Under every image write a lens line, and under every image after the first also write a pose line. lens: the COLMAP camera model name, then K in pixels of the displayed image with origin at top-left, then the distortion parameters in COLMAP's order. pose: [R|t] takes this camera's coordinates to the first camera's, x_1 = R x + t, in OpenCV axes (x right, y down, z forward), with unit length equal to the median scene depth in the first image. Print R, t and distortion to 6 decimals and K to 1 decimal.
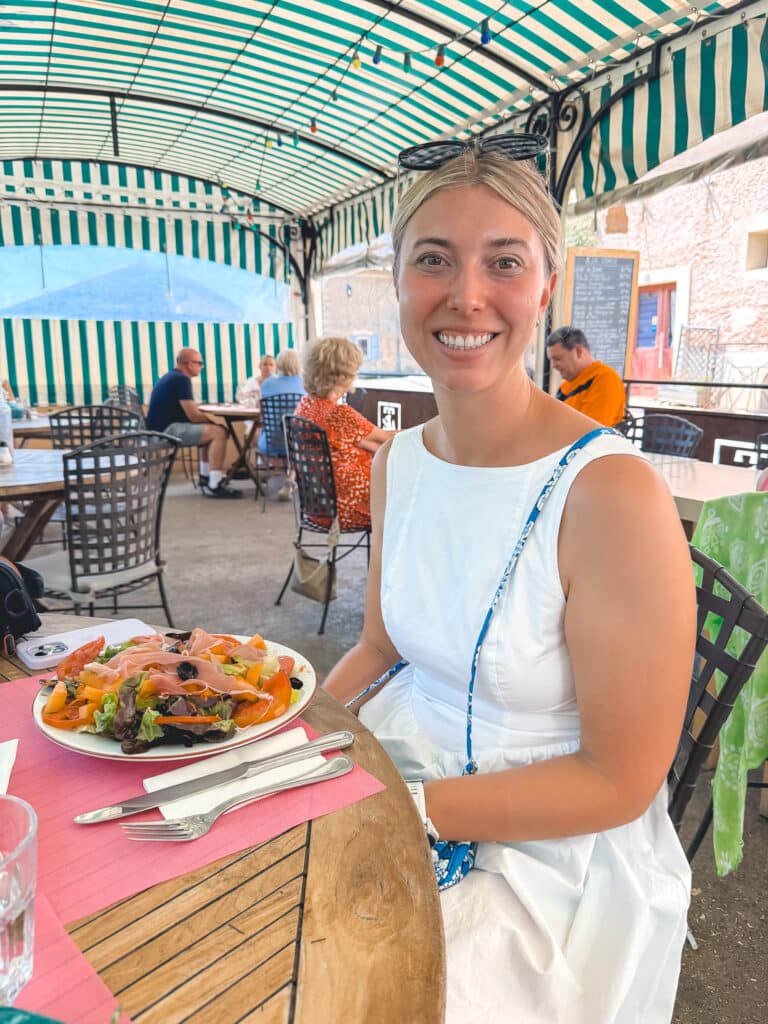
lens RADIAL K [[744.9, 0, 384.0], [0, 744.9, 512.0], [0, 0, 1]] dist [-0.000963, -0.002599]
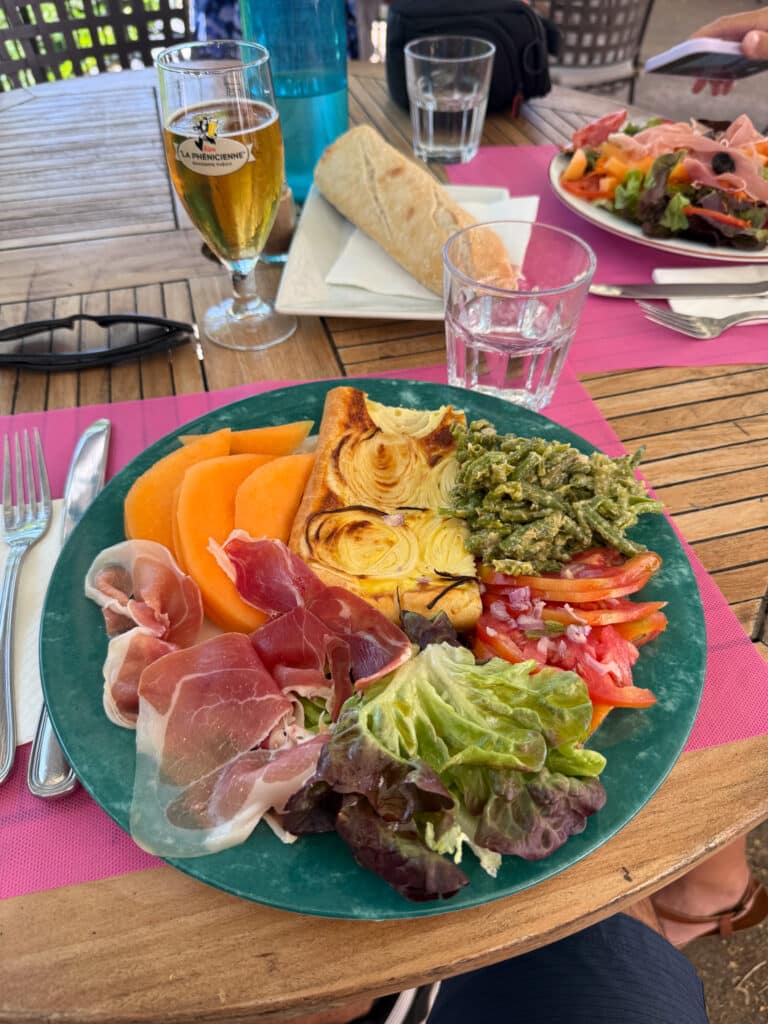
lens RADIAL K [[744.9, 0, 384.0], [0, 744.9, 512.0], [0, 0, 1]] dist [-0.000963, -0.002599]
pose [[0.847205, 0.374243, -0.377076, -0.131216], [-0.102556, 0.811624, 0.575107, 0.092512], [0.521274, -0.448562, 0.725992, -0.008039]]
